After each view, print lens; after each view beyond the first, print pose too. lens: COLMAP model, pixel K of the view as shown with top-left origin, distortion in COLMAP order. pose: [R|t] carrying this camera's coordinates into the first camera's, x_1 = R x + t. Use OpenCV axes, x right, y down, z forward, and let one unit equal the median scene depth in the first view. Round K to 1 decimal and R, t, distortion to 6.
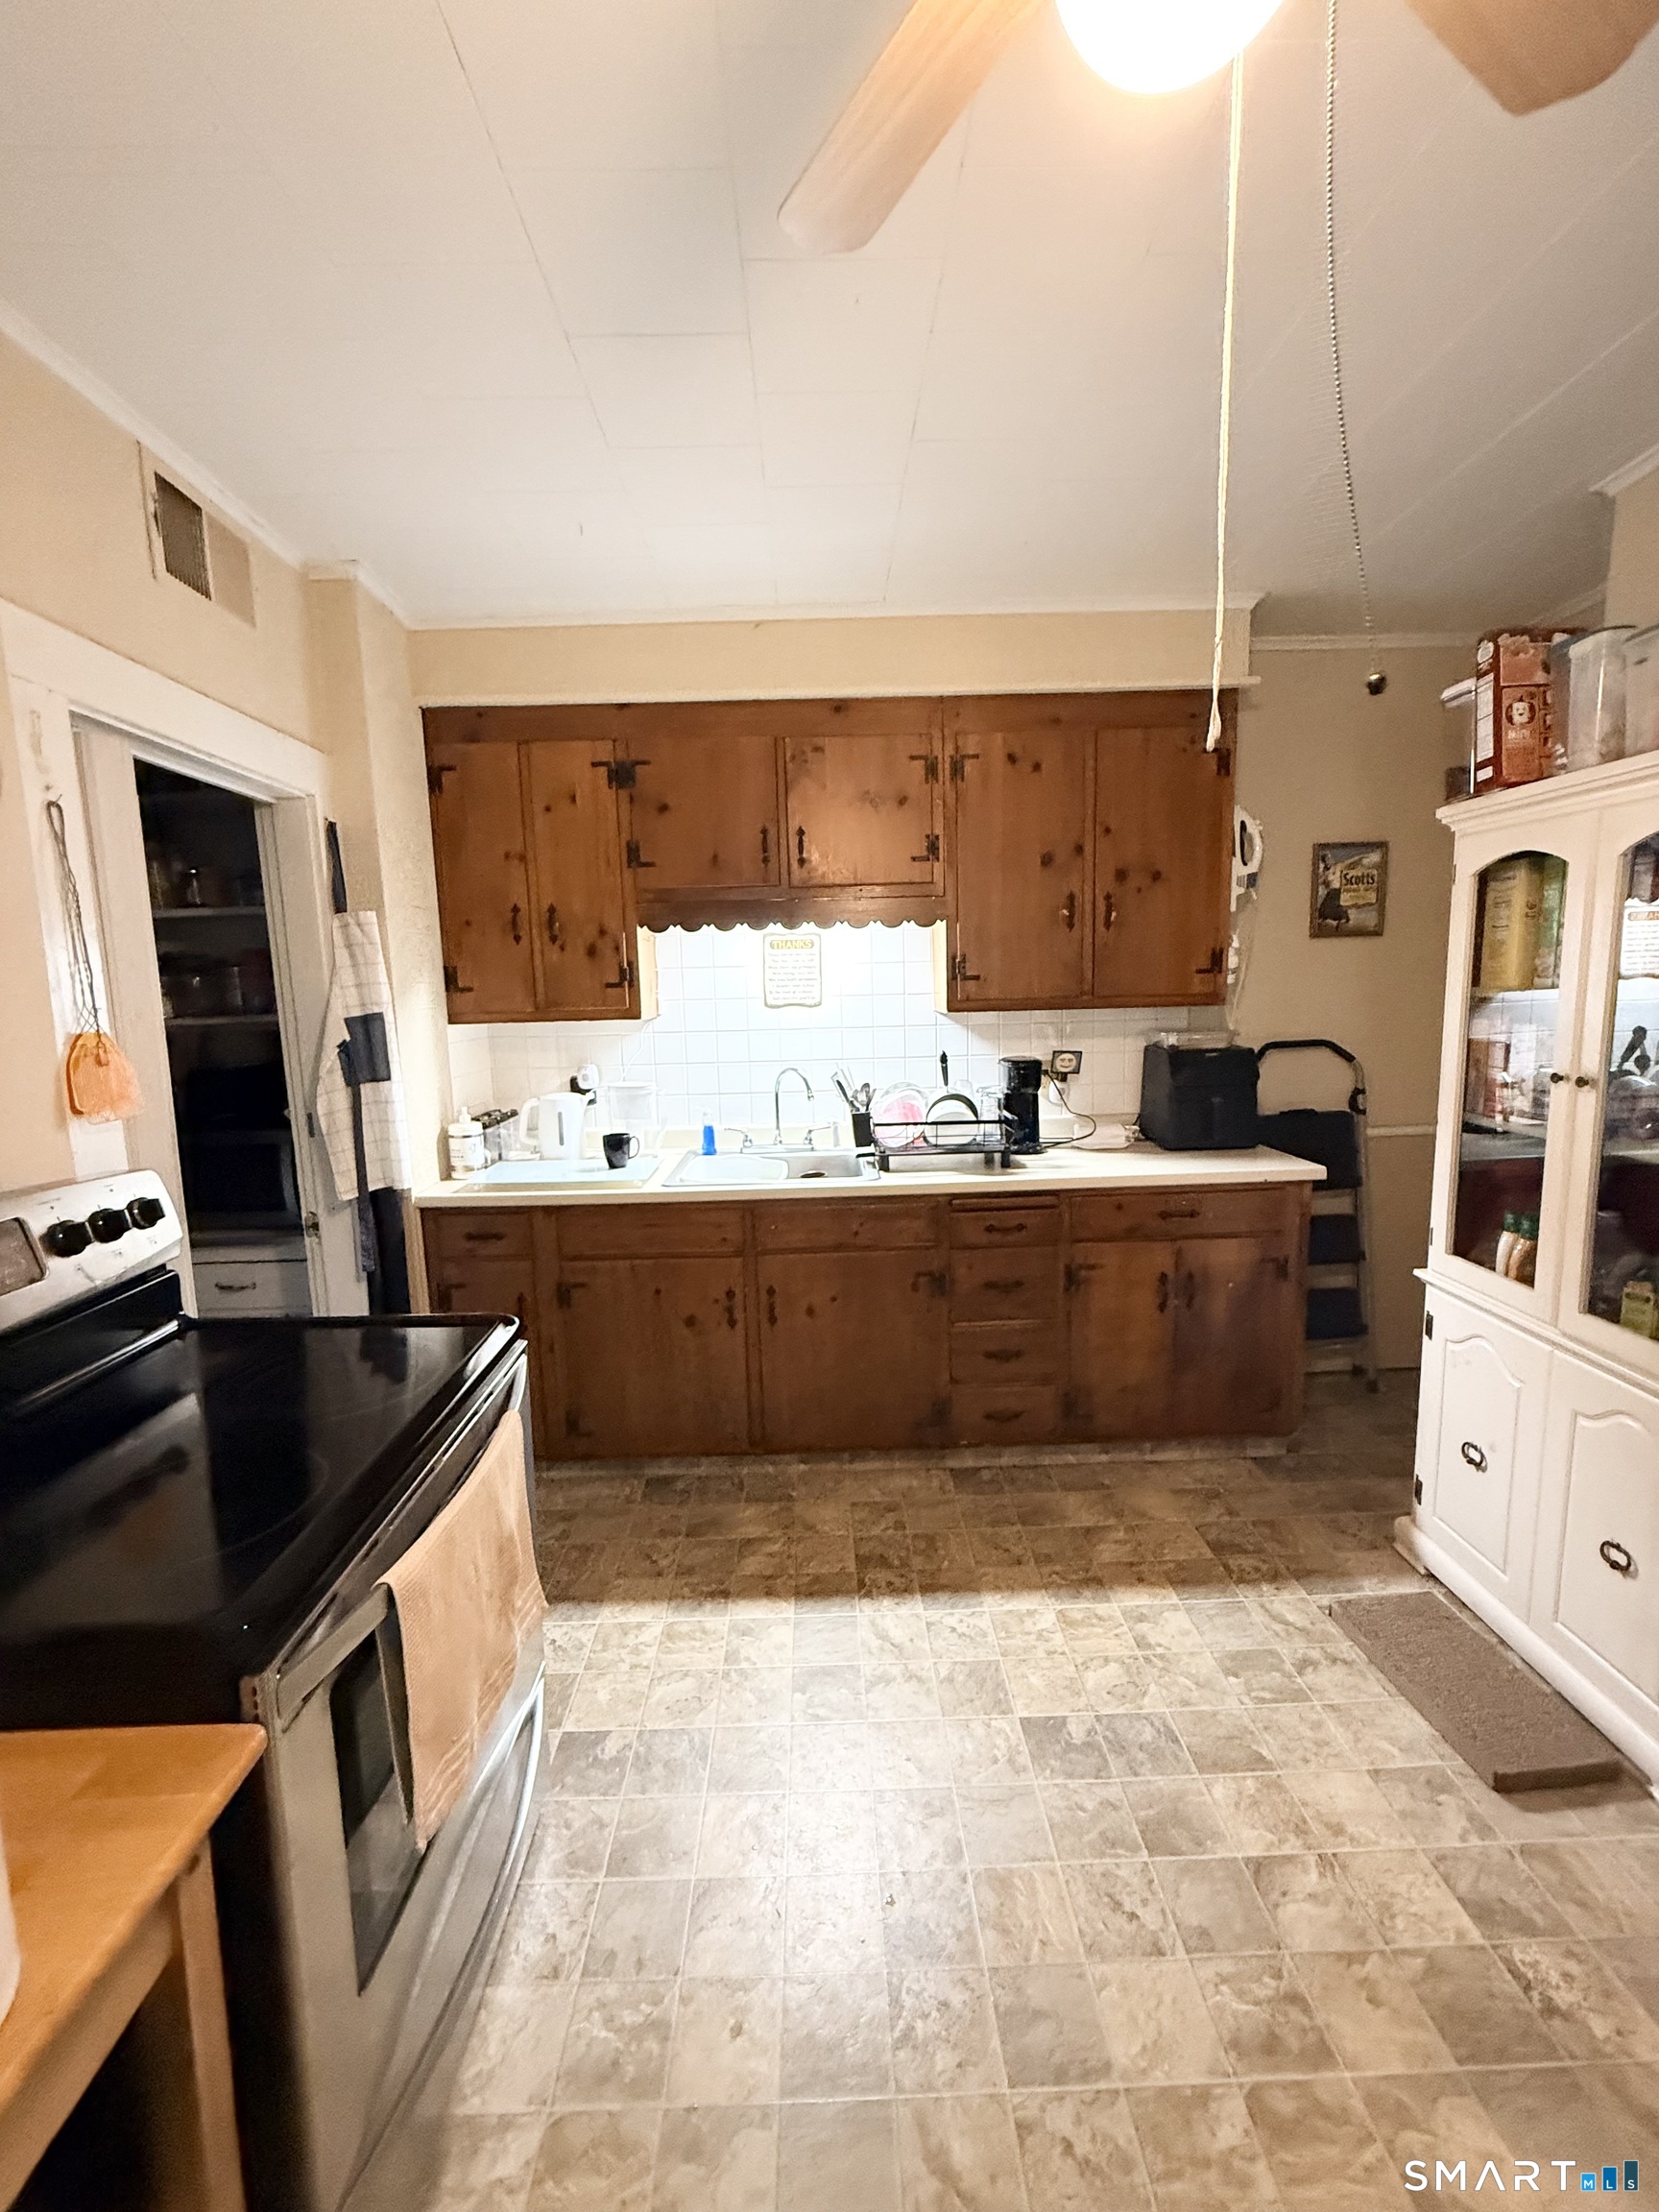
lens RADIAL K [[876.7, 0, 829.5], [0, 876.7, 1106.0], [0, 0, 1]] dist [-0.000718, -0.000021]
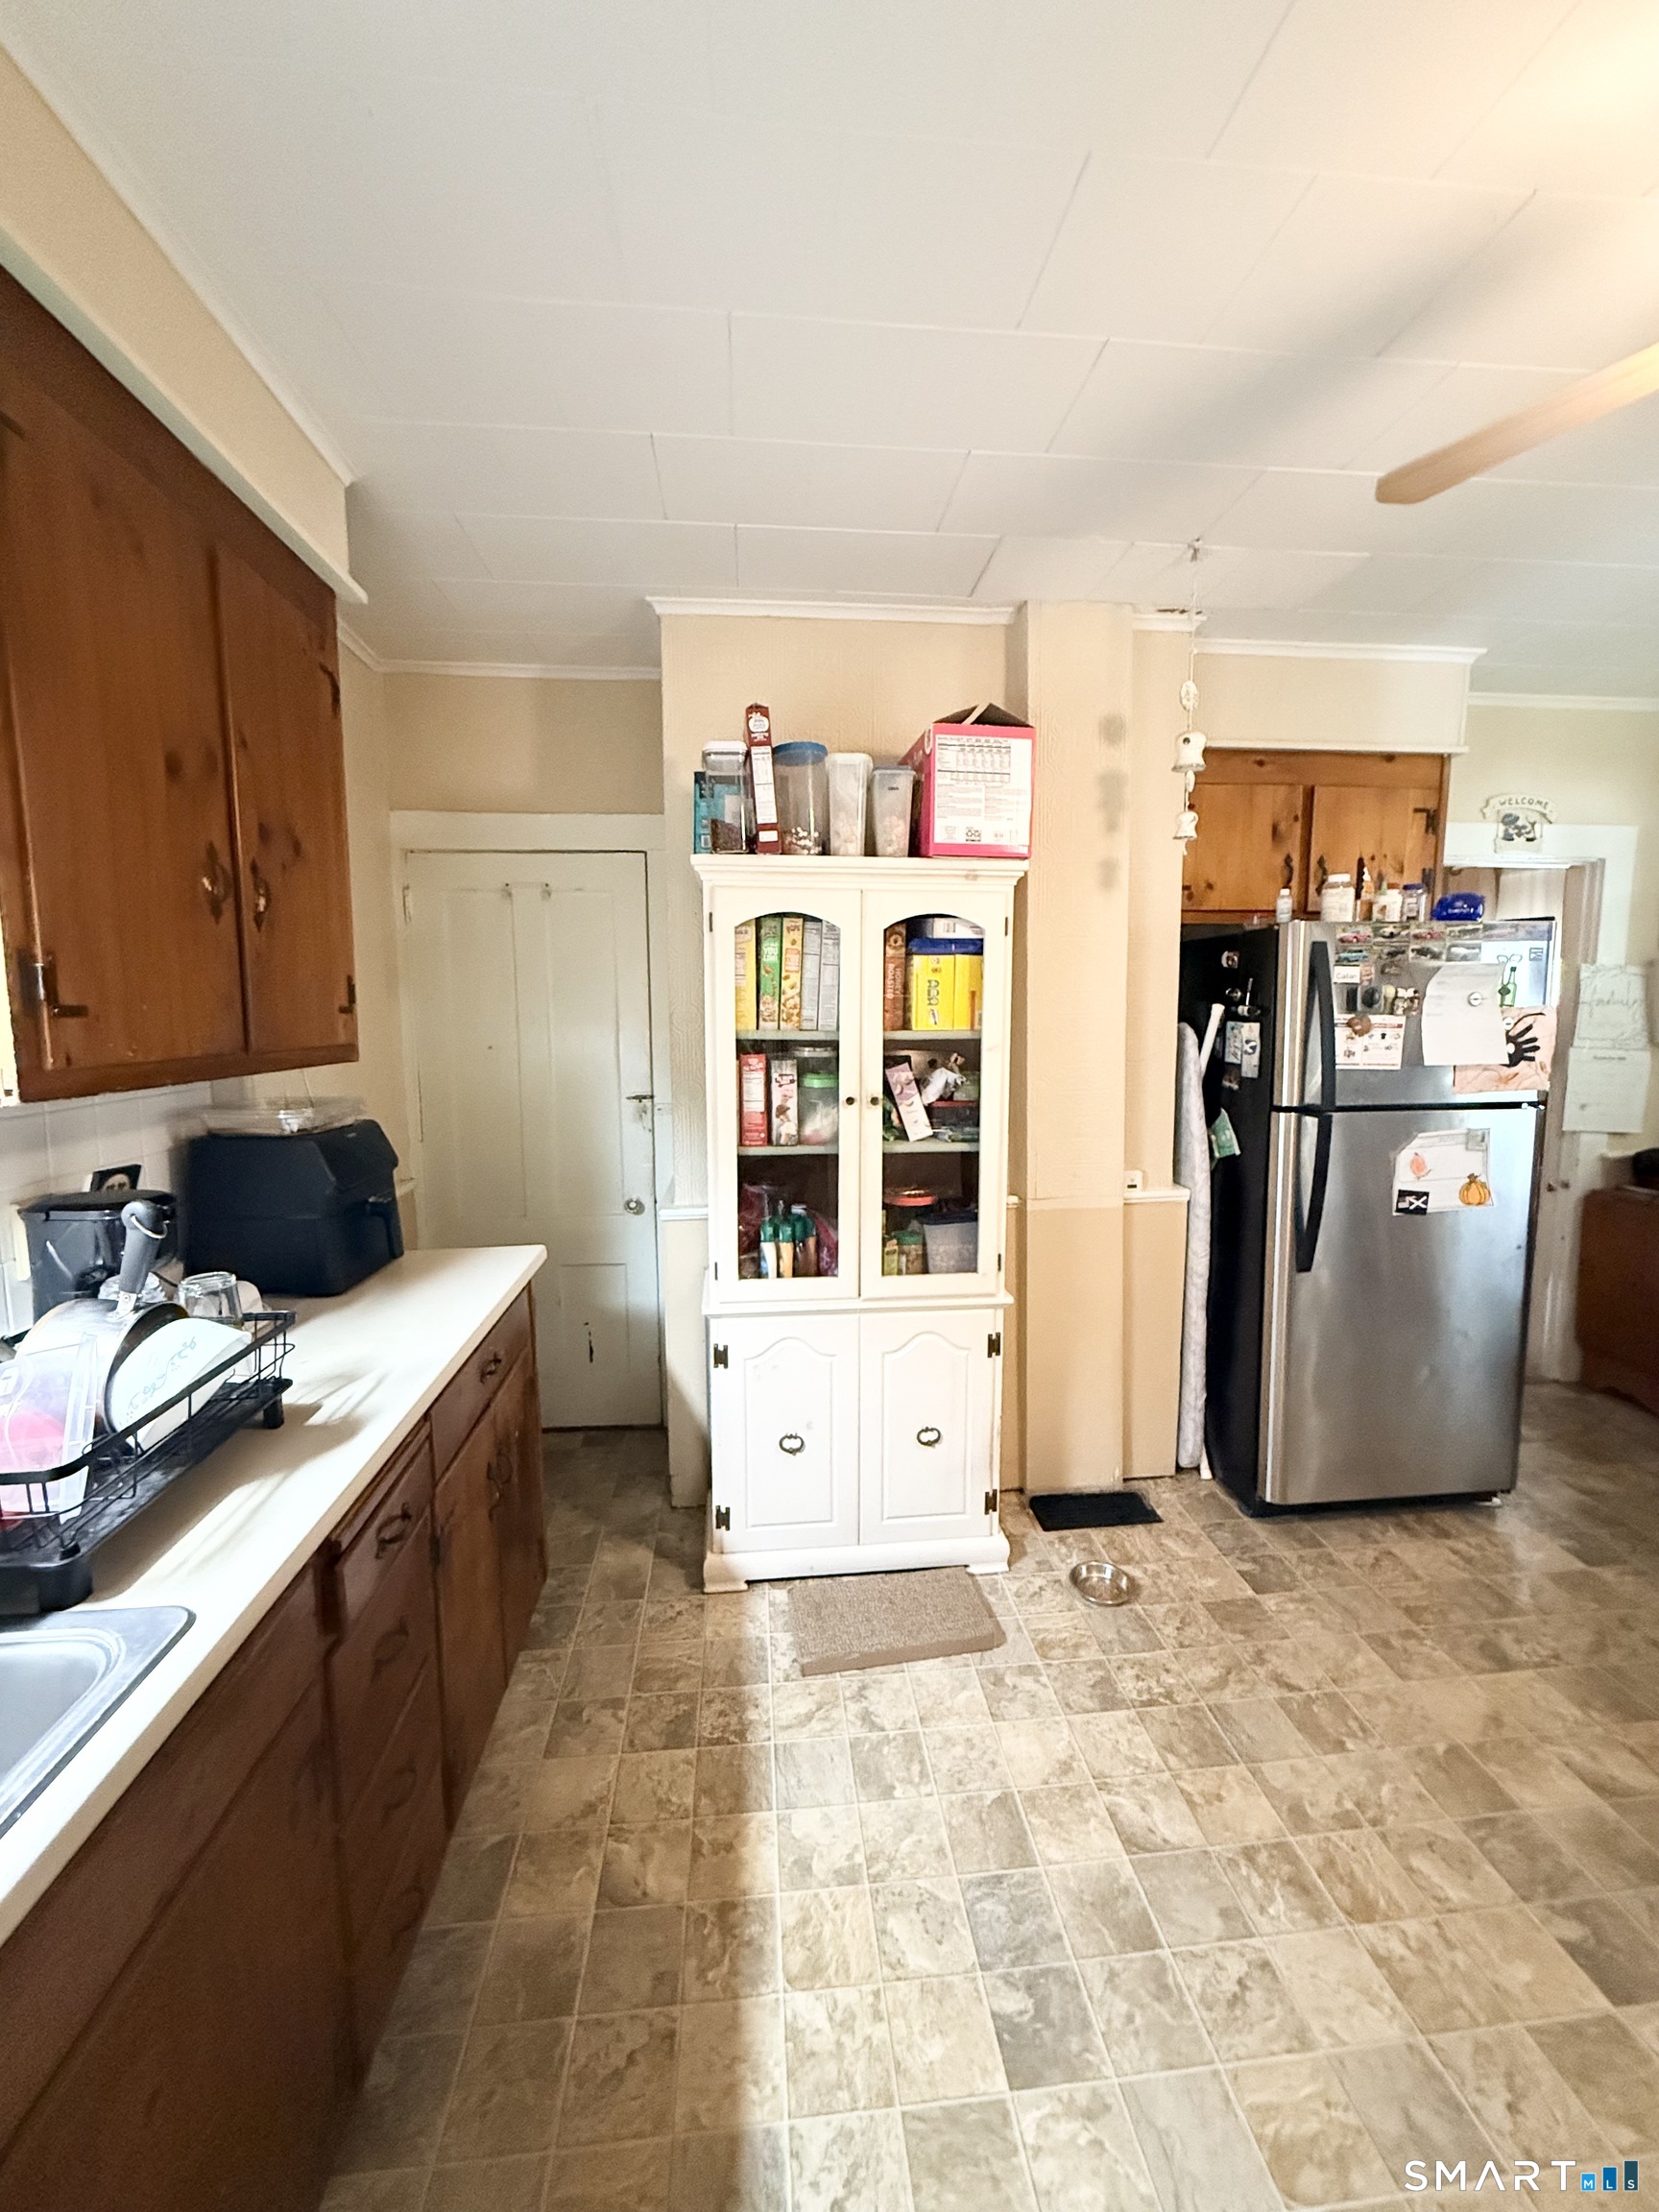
lens RADIAL K [[876.7, 0, 829.5], [0, 876.7, 1106.0], [0, 0, 1]] dist [-0.000718, -0.000021]
pose [[-0.075525, -0.082680, 0.993710, -0.360507], [0.147273, 0.984702, 0.093124, -0.129787], [-0.986208, 0.153380, -0.062193, 0.992591]]
